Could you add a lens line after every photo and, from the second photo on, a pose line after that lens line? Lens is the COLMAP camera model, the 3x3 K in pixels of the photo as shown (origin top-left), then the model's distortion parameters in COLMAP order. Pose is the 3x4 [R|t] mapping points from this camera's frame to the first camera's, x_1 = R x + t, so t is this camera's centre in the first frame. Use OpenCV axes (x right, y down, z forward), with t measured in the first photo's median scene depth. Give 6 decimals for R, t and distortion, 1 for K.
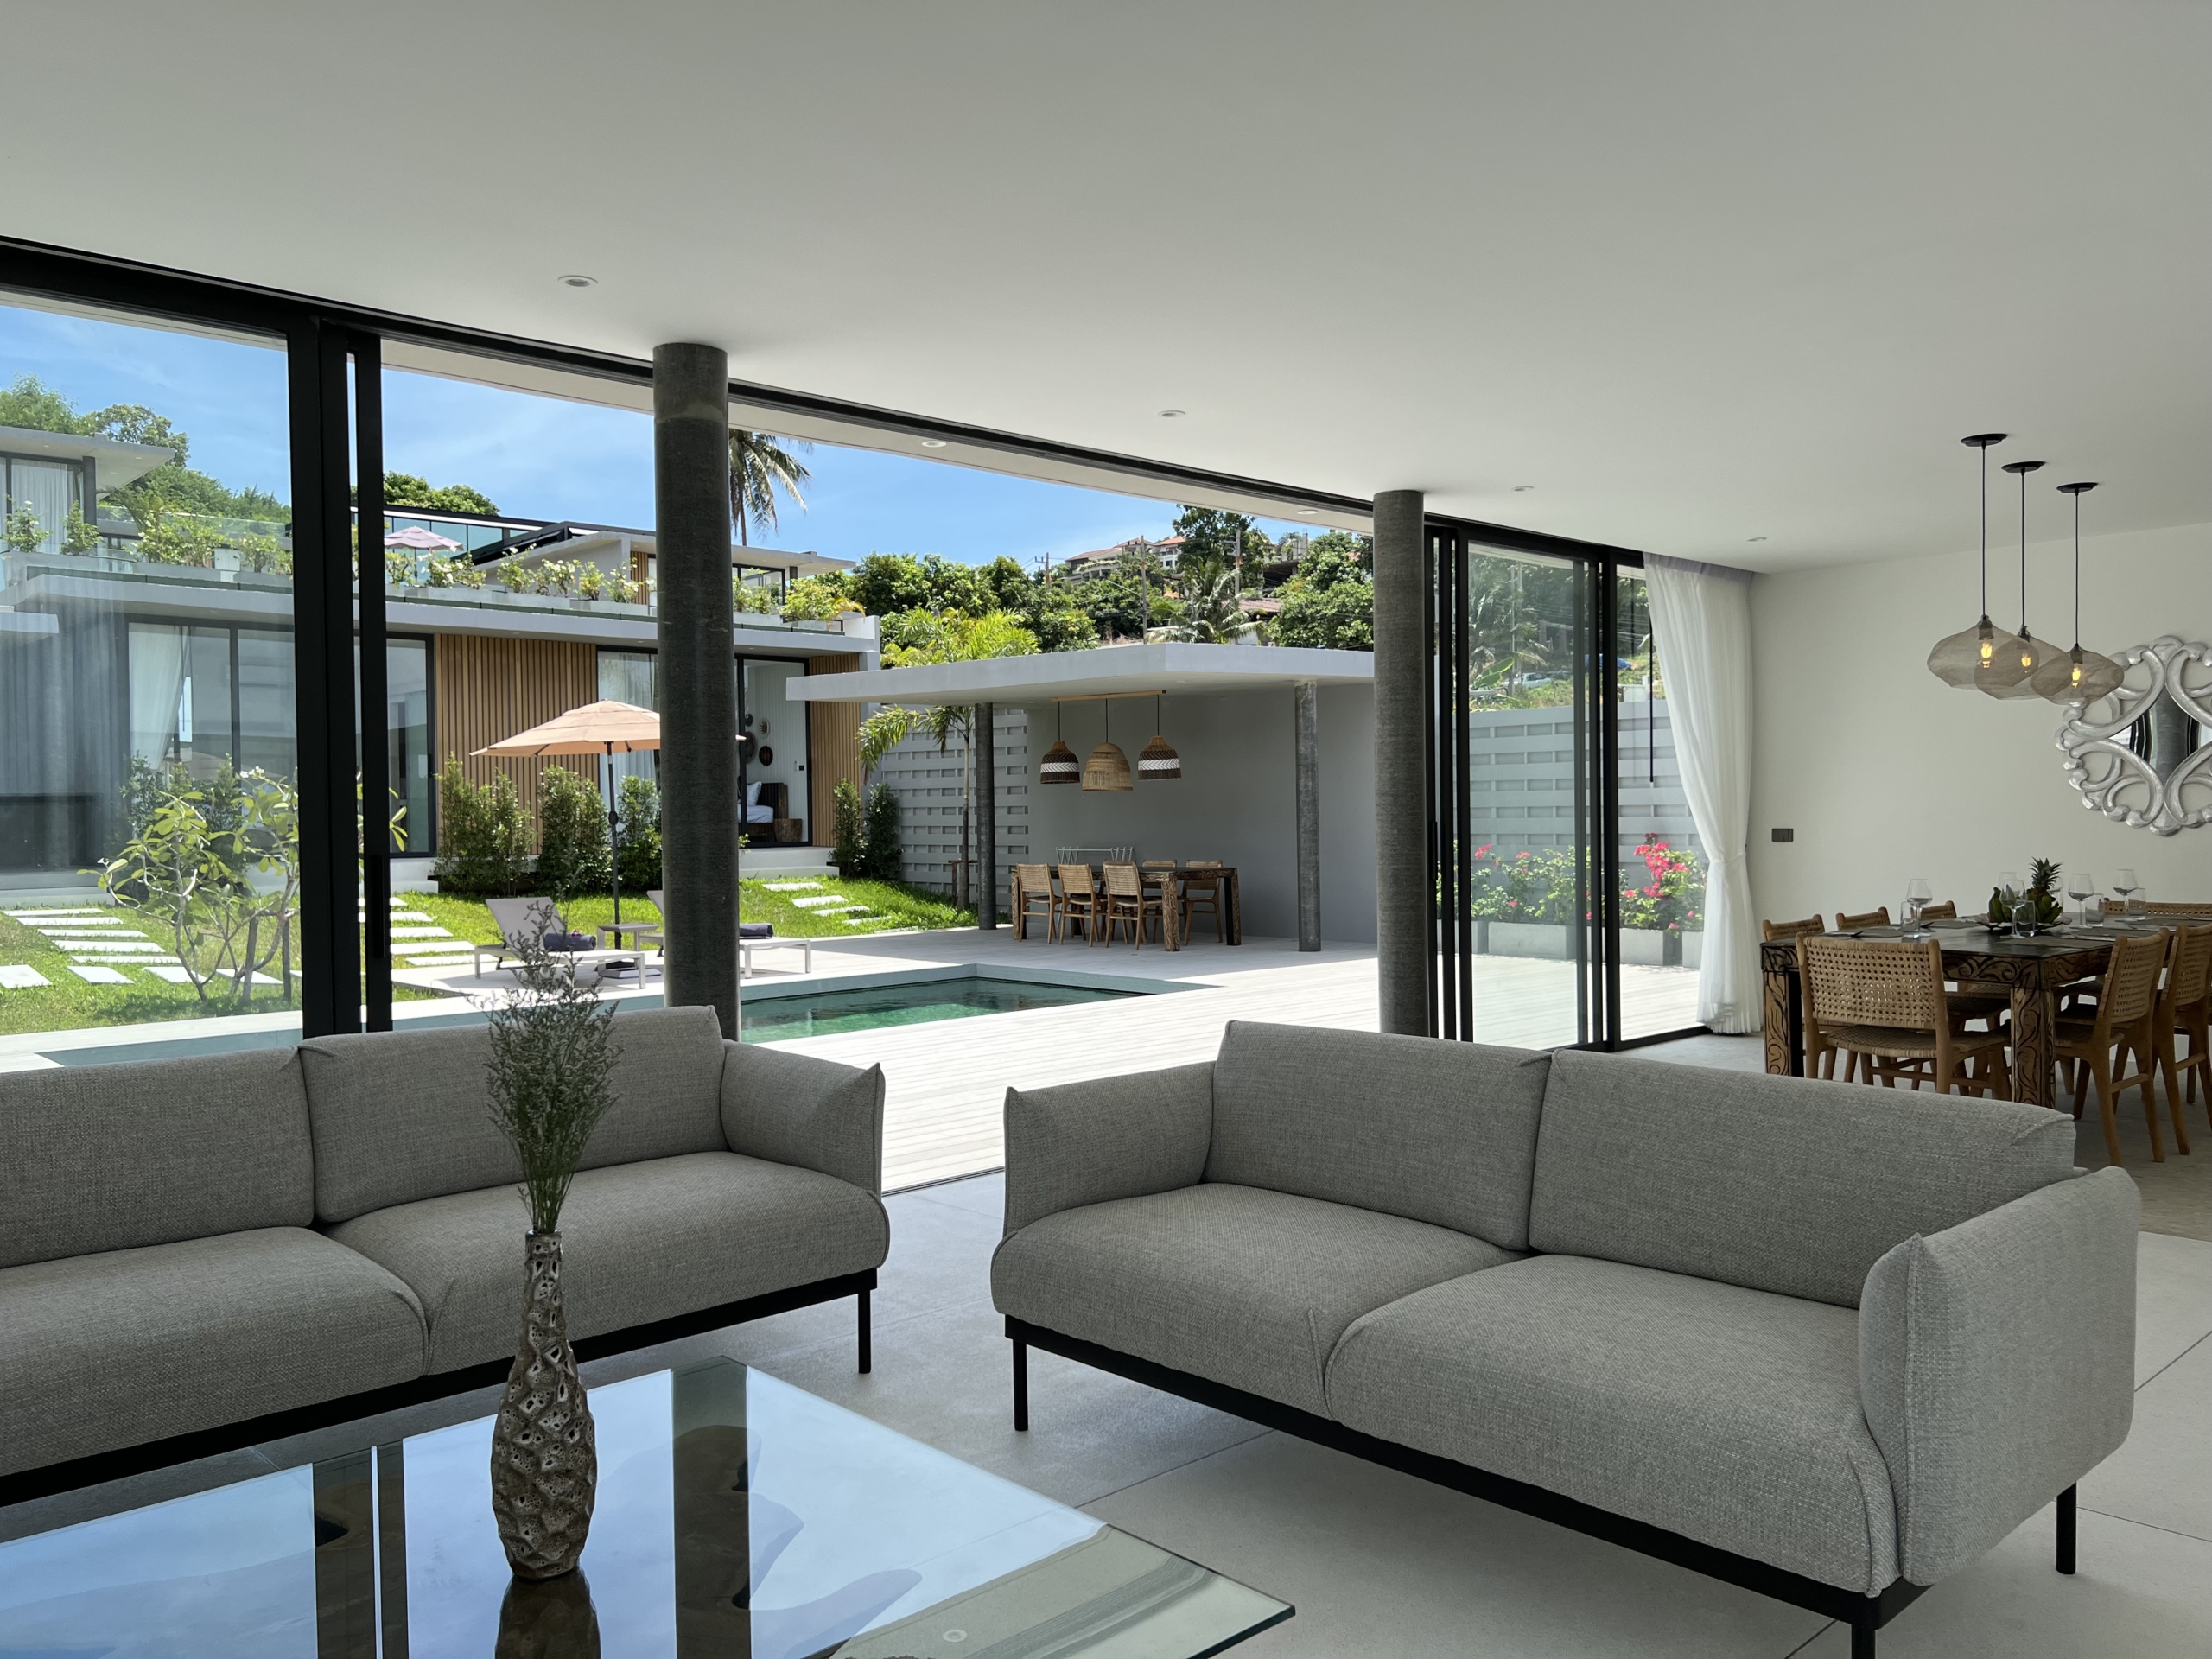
lens RADIAL K [[1675.4, 0, 1102.2], [0, 1675.4, 838.9], [0, 0, 1]] dist [0.010302, 0.003874]
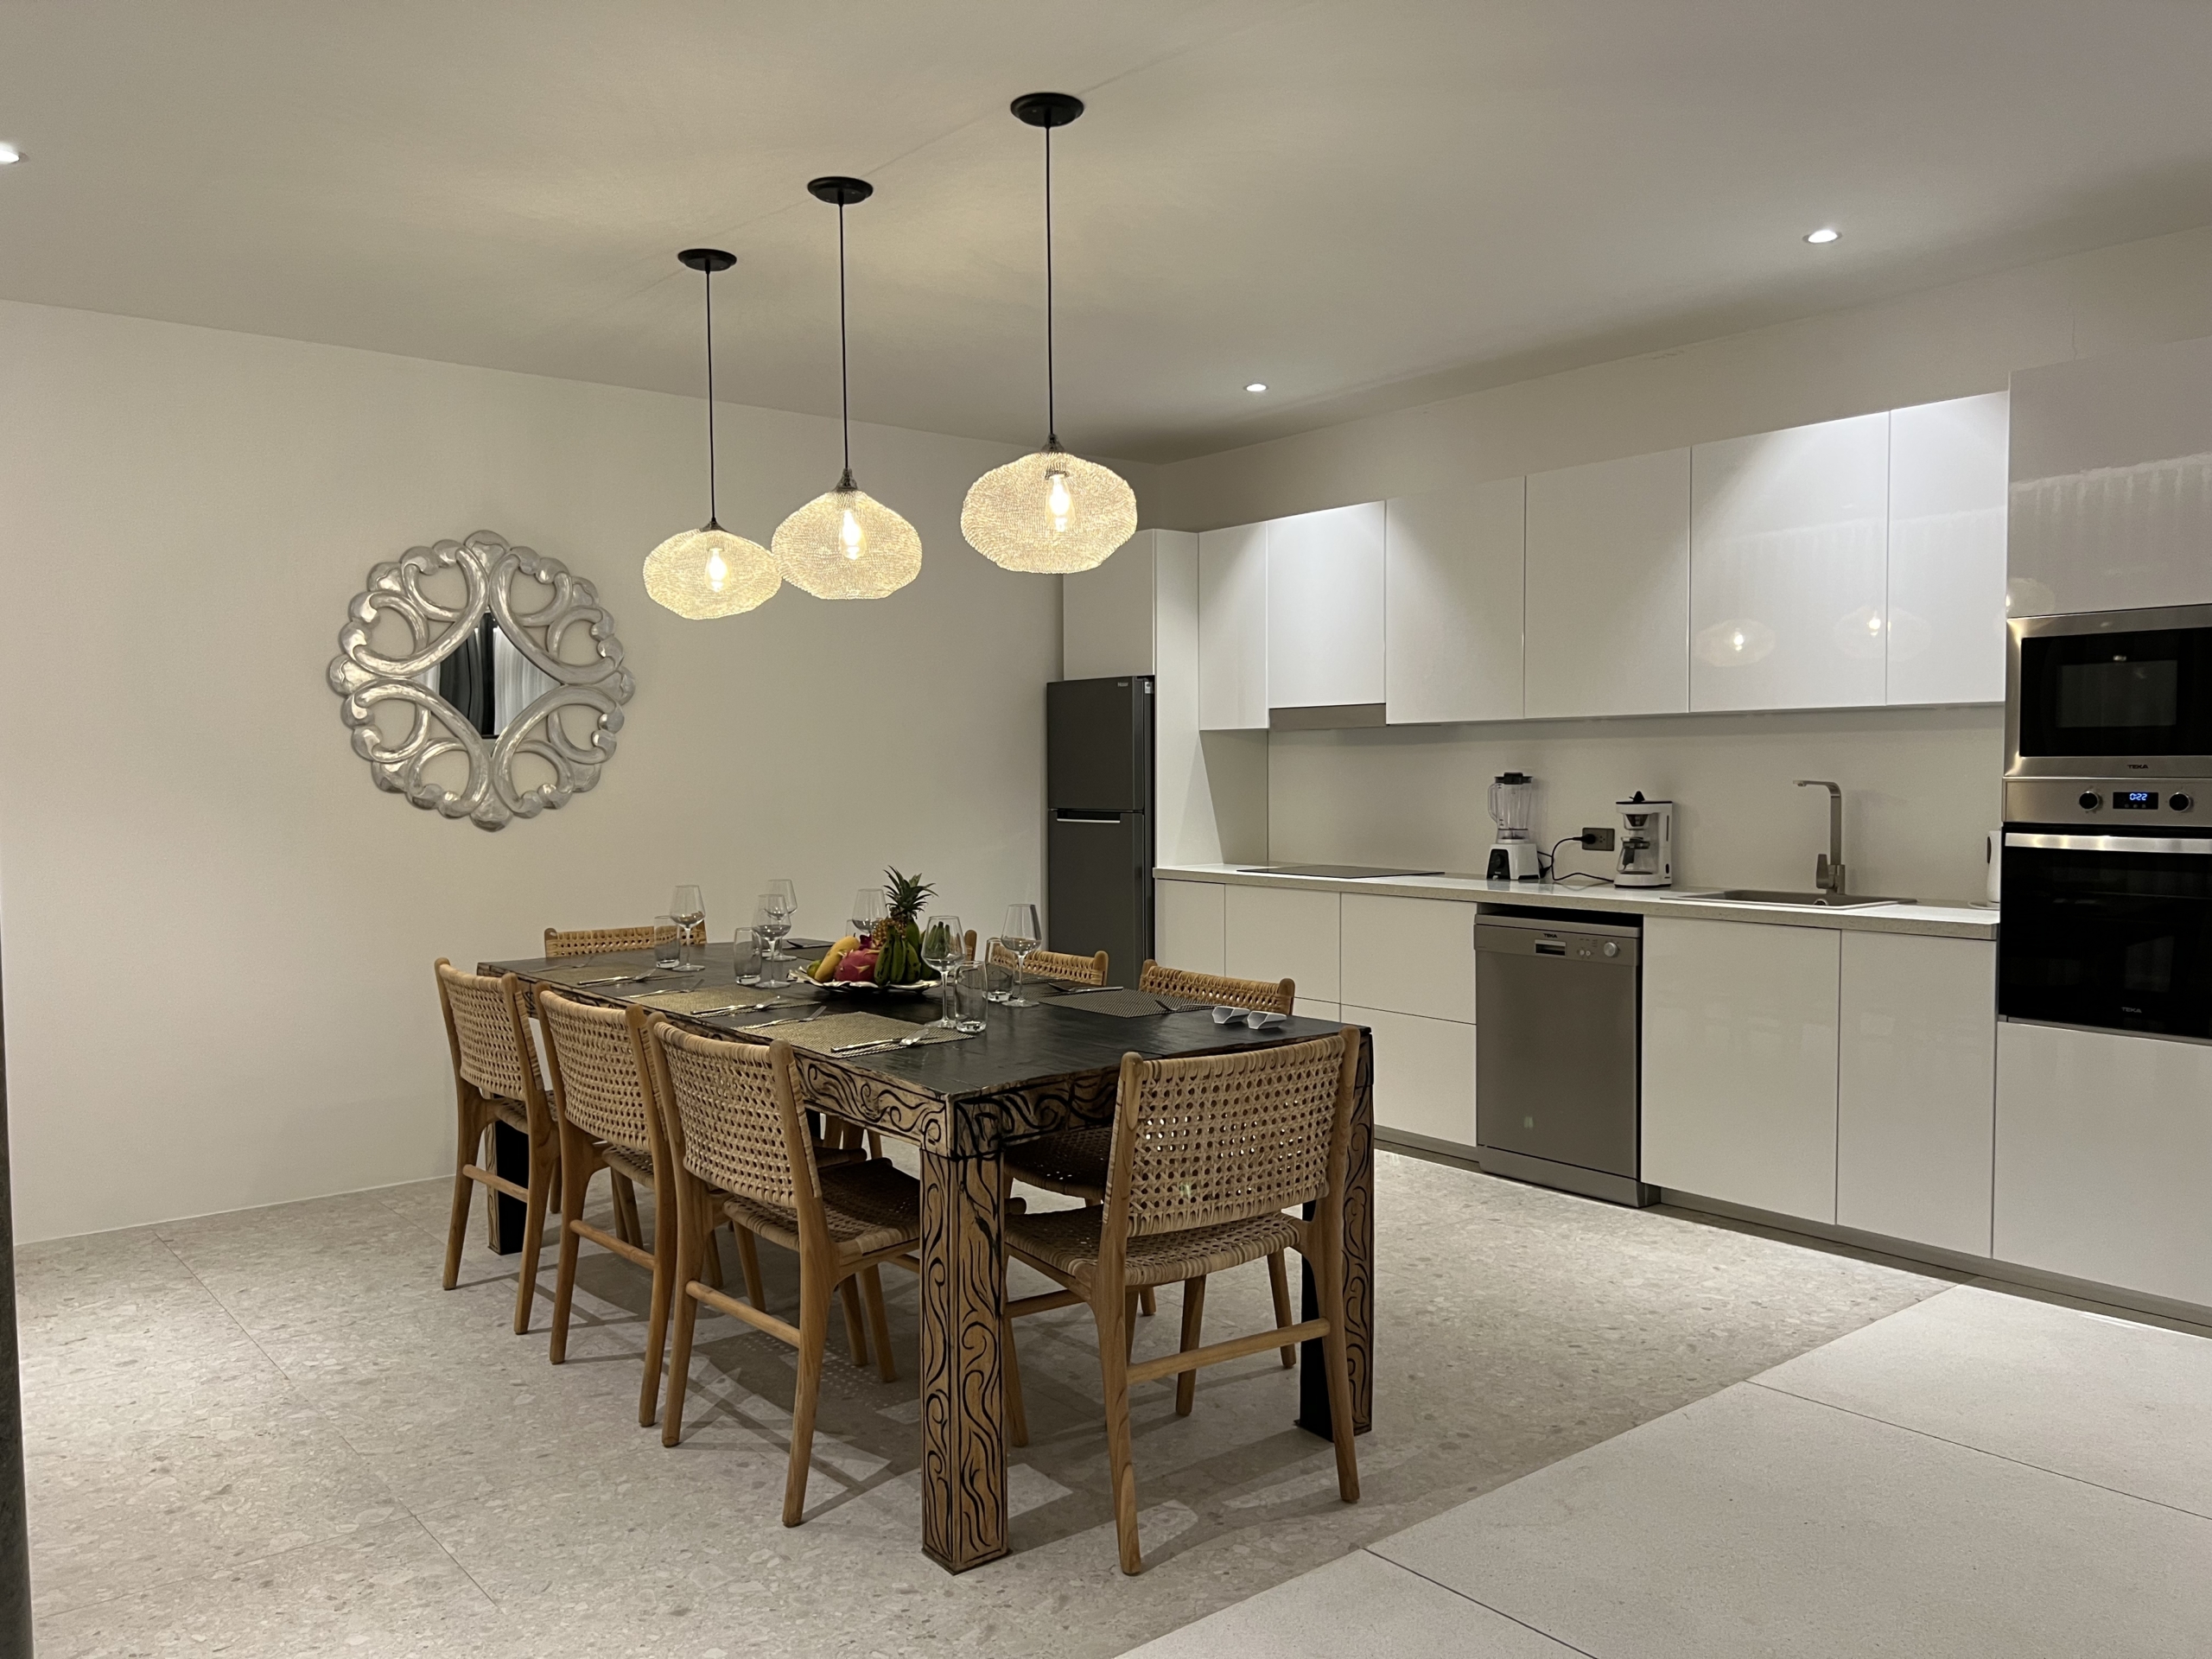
lens RADIAL K [[1663.1, 0, 1095.7], [0, 1663.1, 827.0], [0, 0, 1]] dist [0.096281, -0.132795]
pose [[0.076612, -0.019522, 0.996870, -0.024689], [0.022109, 0.999596, 0.017876, -0.021357], [-0.996816, 0.020670, 0.077013, 1.421161]]
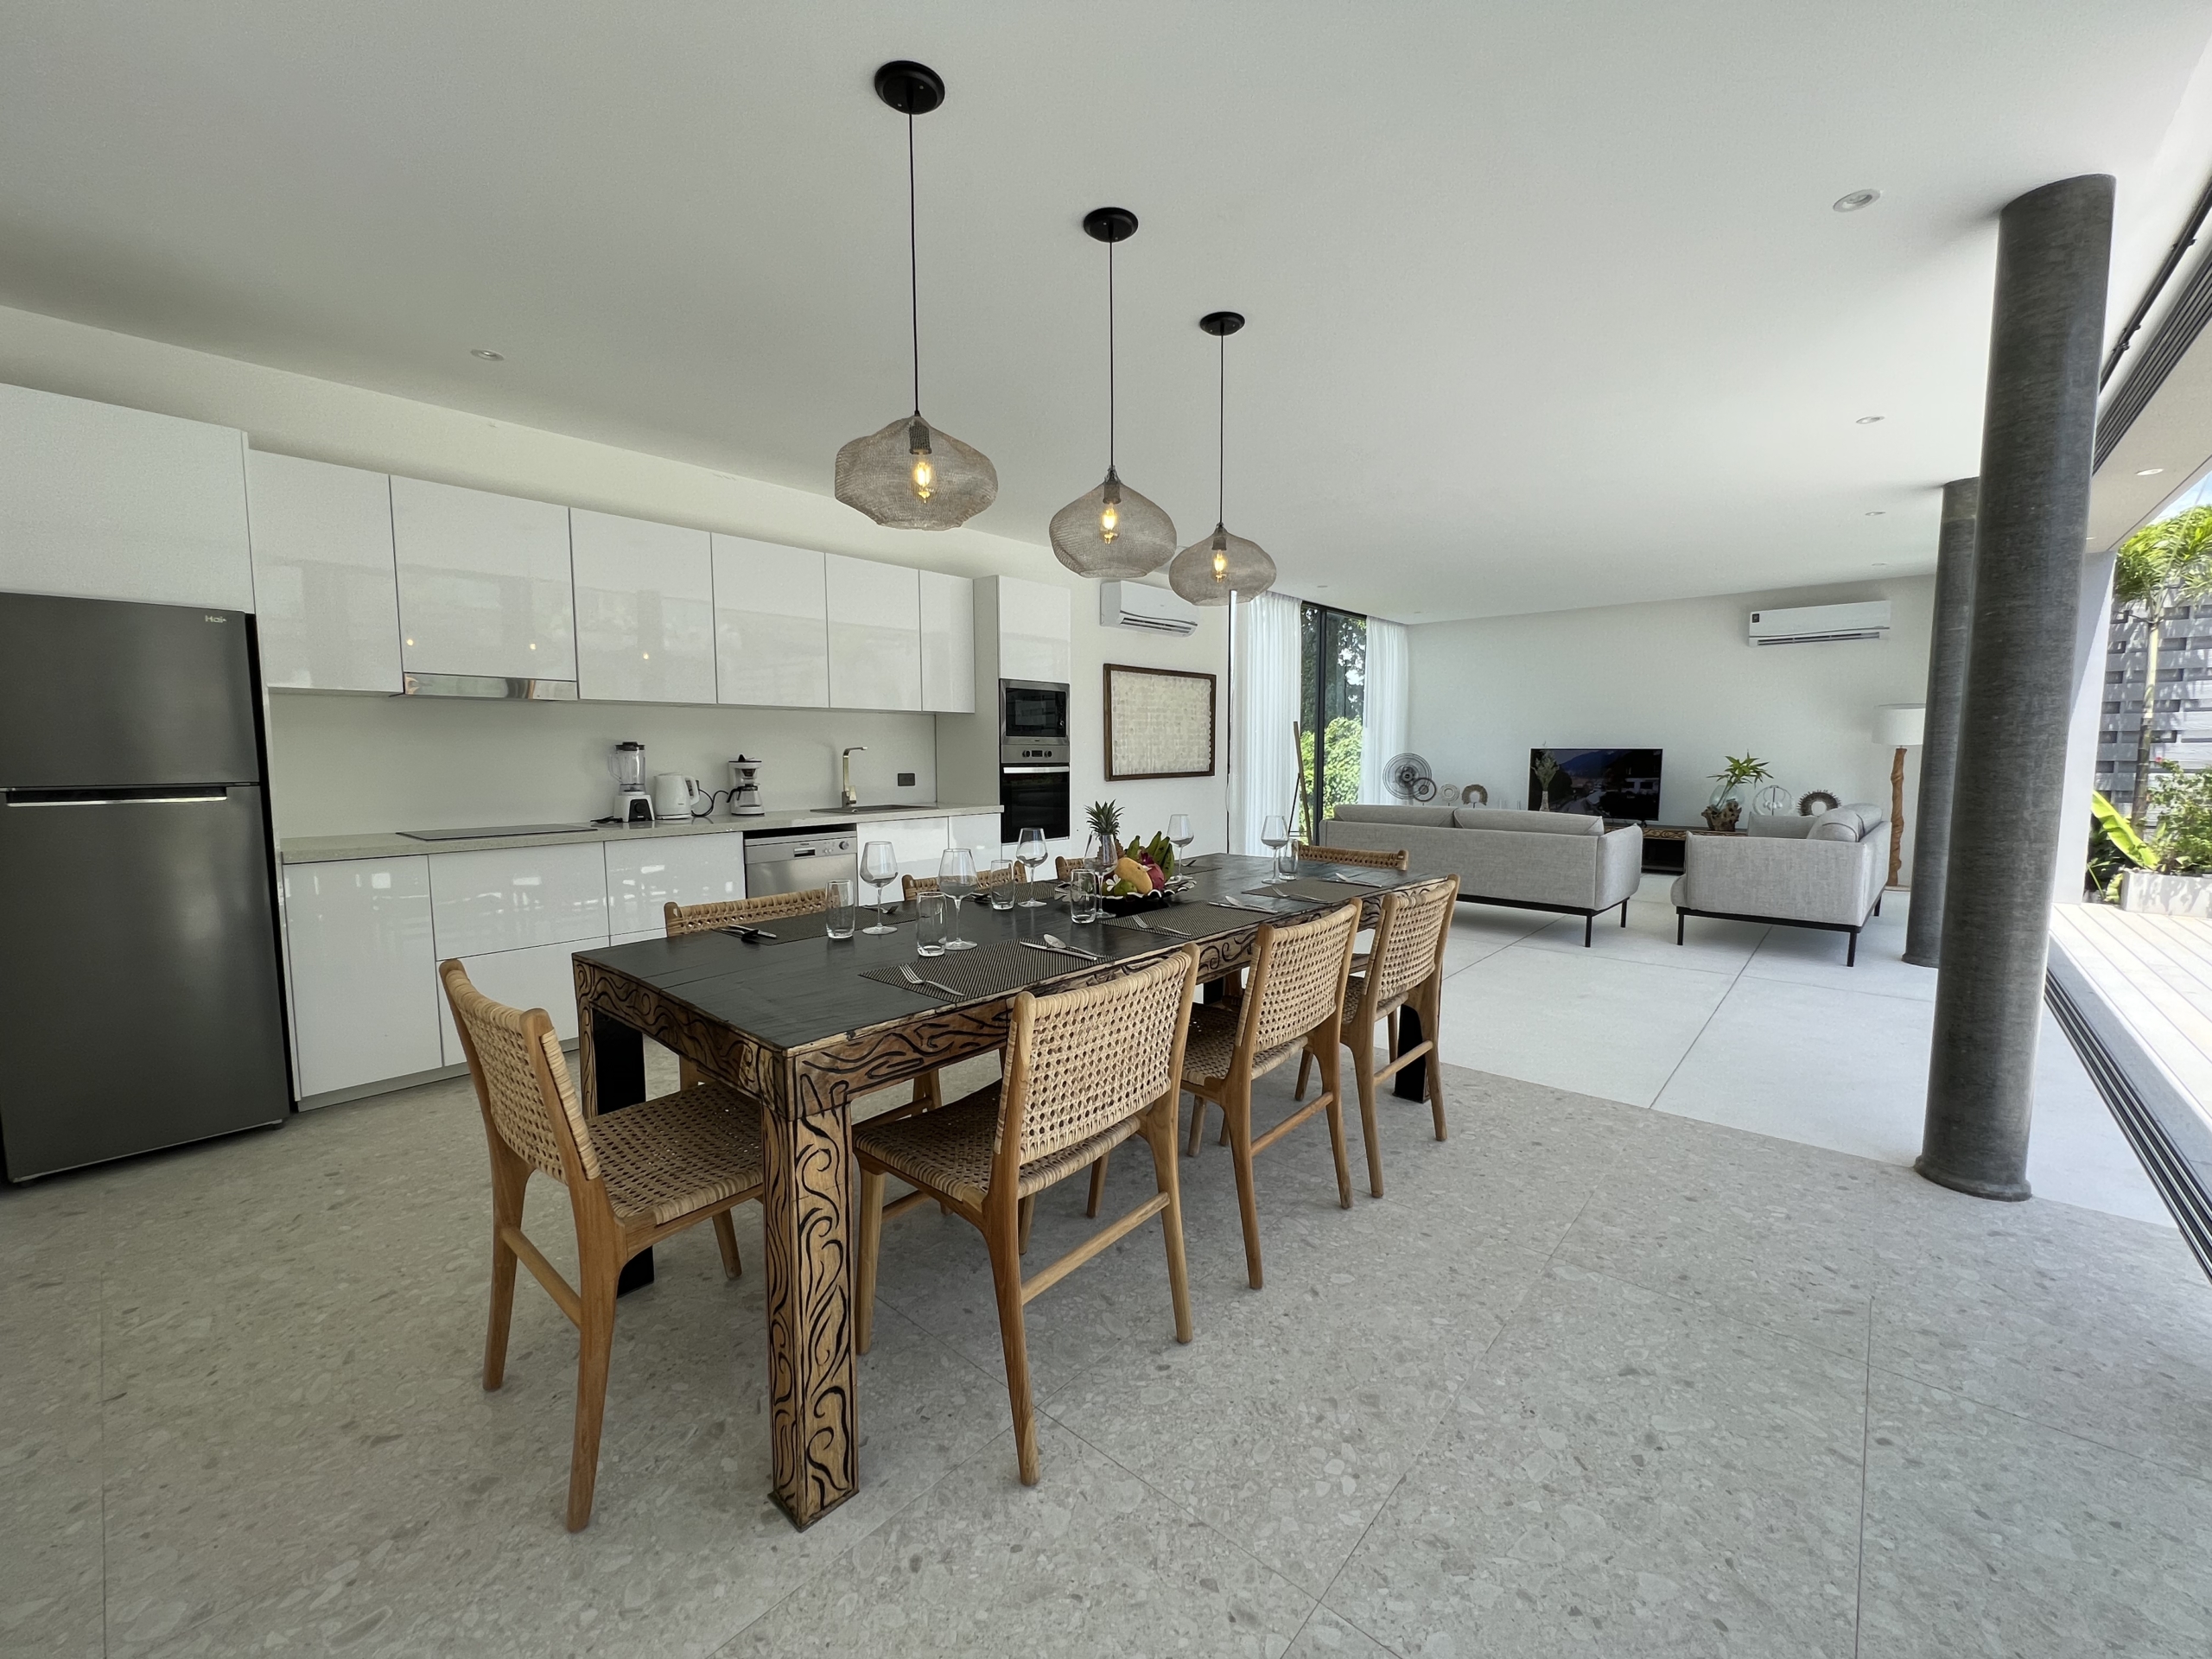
lens RADIAL K [[897.5, 0, 1106.0], [0, 897.5, 829.5], [0, 0, 1]] dist [-0.000195, 0.000071]
pose [[-0.994747, 0.029093, -0.098147, 0.947155], [0.018270, 0.993827, 0.109423, -0.037073], [0.100724, 0.107055, -0.989138, 2.224566]]
